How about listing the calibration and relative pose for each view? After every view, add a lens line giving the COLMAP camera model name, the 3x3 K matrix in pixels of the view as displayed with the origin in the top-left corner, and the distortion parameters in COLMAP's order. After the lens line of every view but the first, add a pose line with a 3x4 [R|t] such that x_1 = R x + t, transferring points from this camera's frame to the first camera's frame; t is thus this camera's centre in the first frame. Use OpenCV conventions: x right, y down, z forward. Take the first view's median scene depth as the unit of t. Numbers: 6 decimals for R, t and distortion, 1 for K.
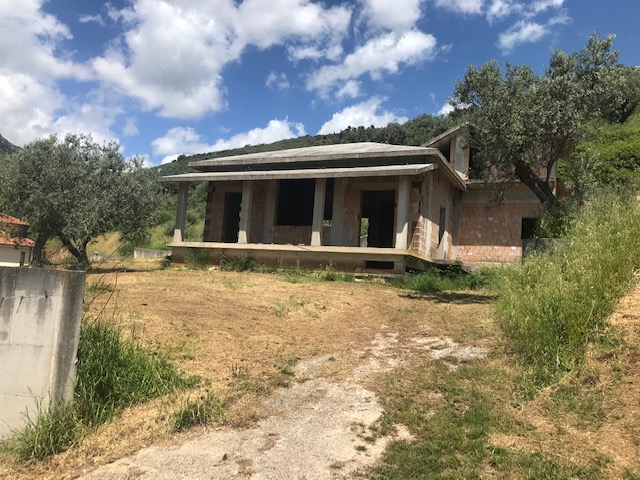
lens RADIAL K [[517.4, 0, 317.5], [0, 517.4, 234.8], [0, 0, 1]] dist [0.031779, -0.030258]
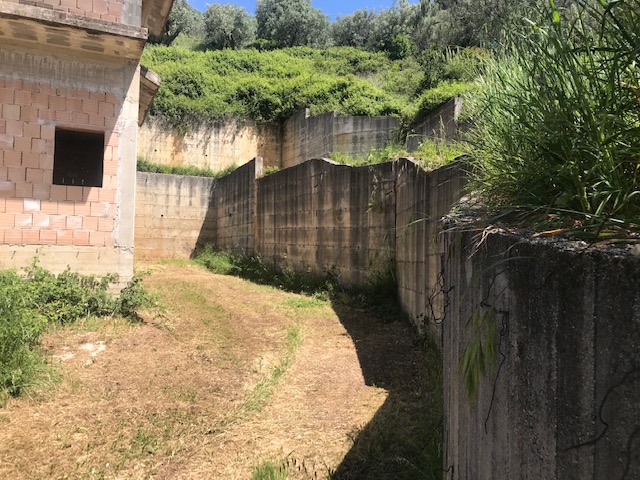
lens RADIAL K [[517.4, 0, 322.5], [0, 517.4, 238.4], [0, 0, 1]] dist [0.031779, -0.030258]
pose [[0.634918, -0.032023, 0.771916, 0.129374], [-0.054926, 0.994741, 0.086445, 0.003109], [-0.770625, -0.097284, 0.629820, 0.352594]]
